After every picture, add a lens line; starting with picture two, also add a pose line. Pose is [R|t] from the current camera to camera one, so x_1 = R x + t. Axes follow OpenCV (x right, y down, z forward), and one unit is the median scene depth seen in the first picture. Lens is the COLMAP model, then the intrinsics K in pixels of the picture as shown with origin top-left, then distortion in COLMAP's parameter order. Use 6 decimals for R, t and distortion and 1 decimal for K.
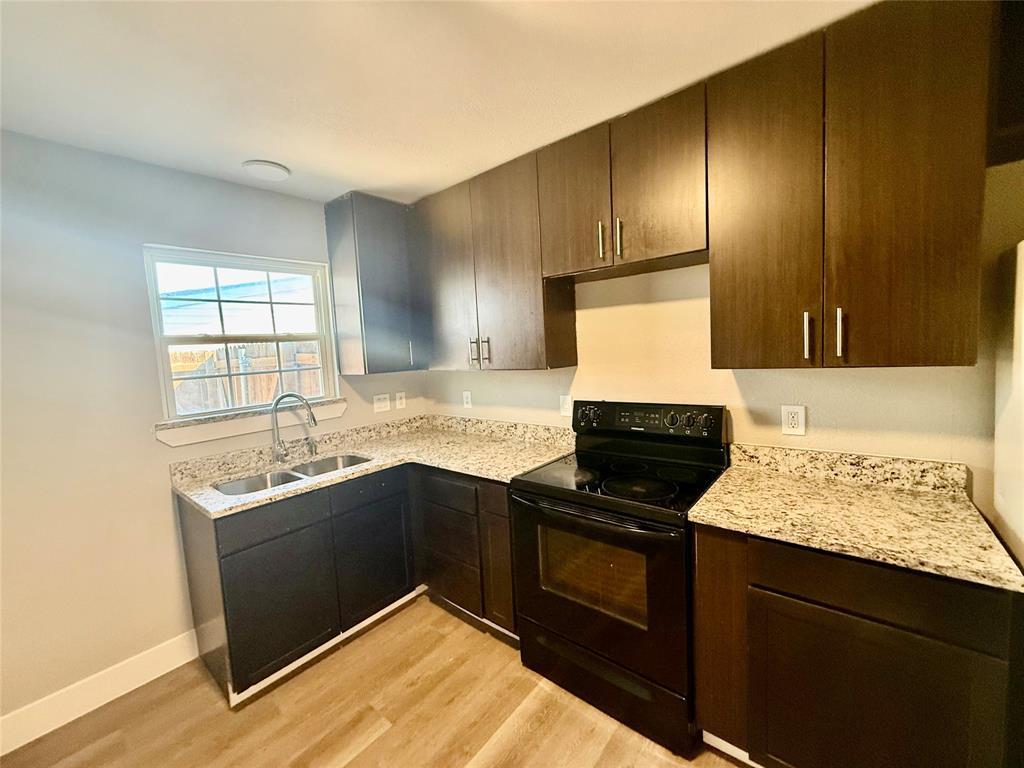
lens RADIAL K [[408.6, 0, 512.3], [0, 408.6, 384.3], [0, 0, 1]] dist [-0.001177, -0.000489]
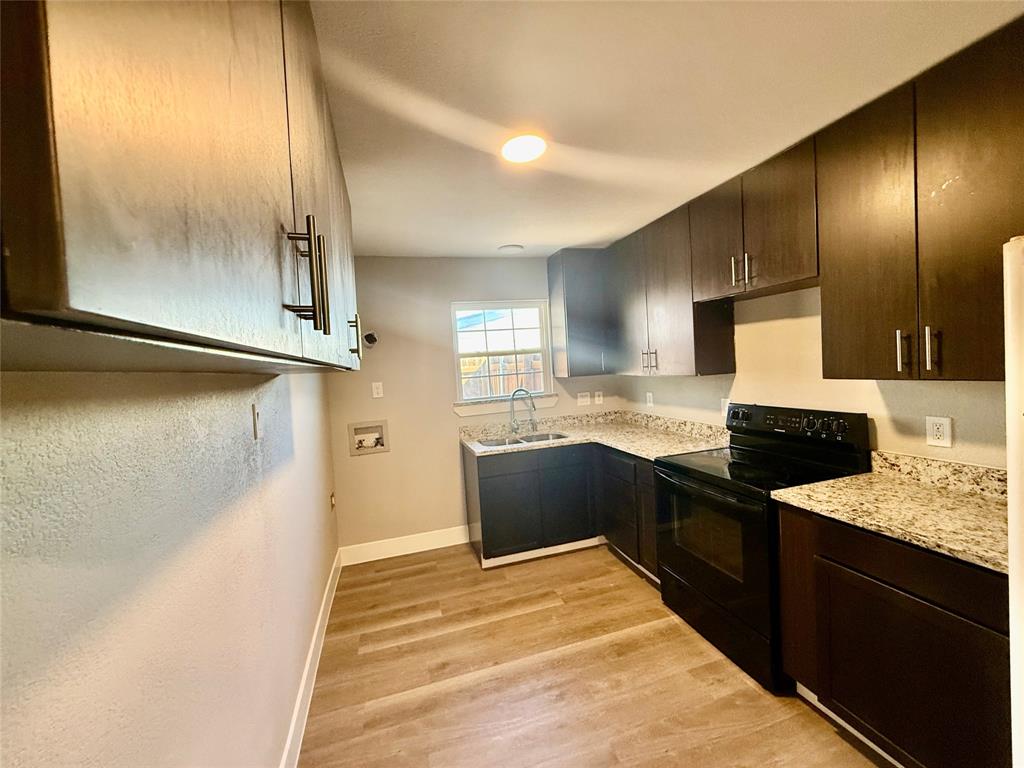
lens RADIAL K [[408.6, 0, 509.2], [0, 408.6, 385.9], [0, 0, 1]] dist [-0.001177, -0.000489]
pose [[0.835403, 0.030155, -0.548810, 0.298018], [-0.029737, 0.999511, 0.009654, -0.002213], [0.548833, 0.008255, 0.835891, -0.350129]]
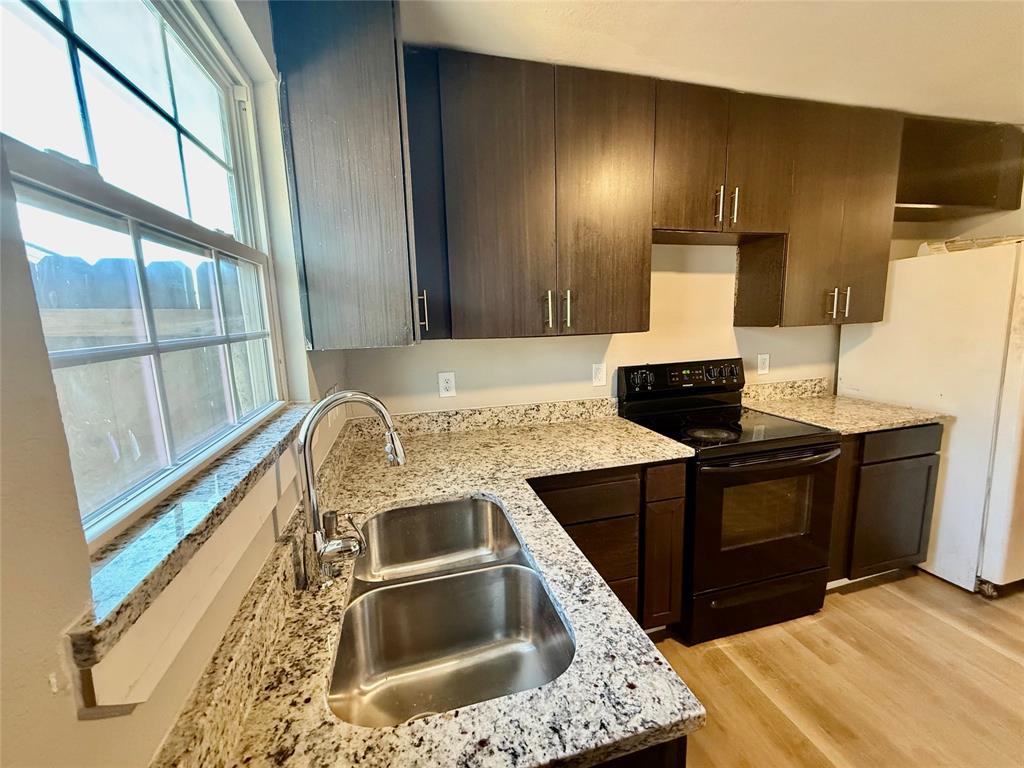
lens RADIAL K [[408.6, 0, 508.9], [0, 408.6, 379.7], [0, 0, 1]] dist [-0.001177, -0.000489]
pose [[0.582119, -0.087535, 0.808378, -0.885522], [0.069239, 0.995914, 0.057983, -0.005381], [-0.810150, 0.022219, 0.585801, 0.742821]]
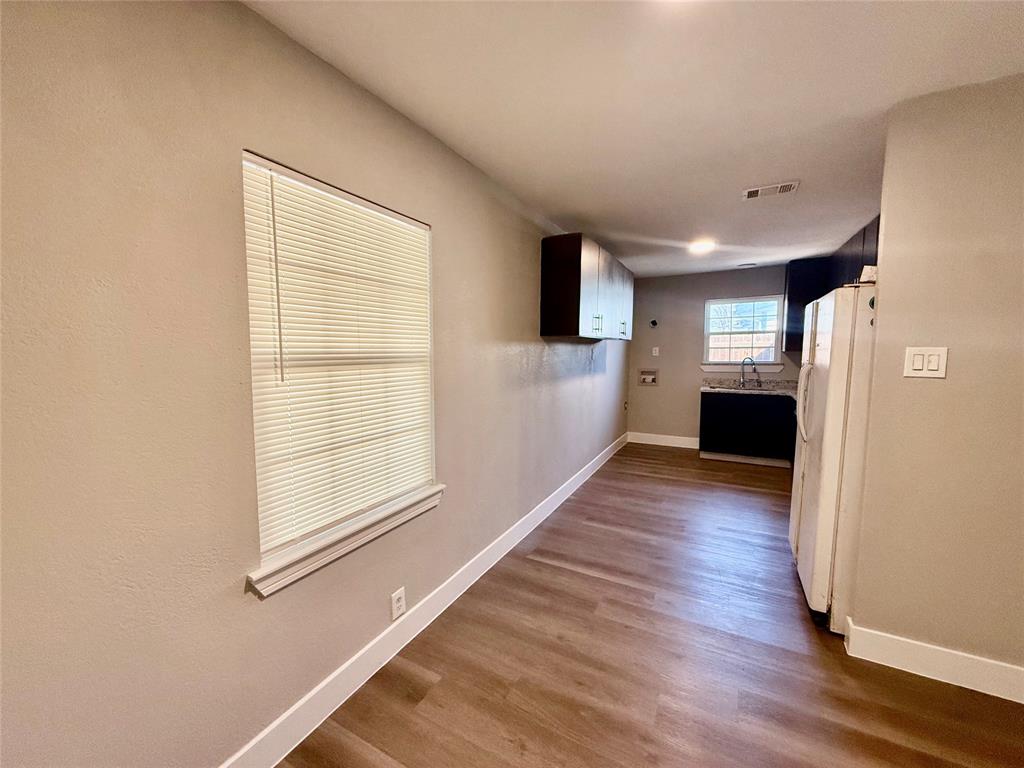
lens RADIAL K [[408.6, 0, 514.8], [0, 408.6, 385.1], [0, 0, 1]] dist [-0.001177, -0.000489]
pose [[0.202760, 0.134172, -0.969993, 1.655818], [-0.086795, 0.989132, 0.118677, 0.022236], [0.975374, 0.060128, 0.212201, -0.881826]]
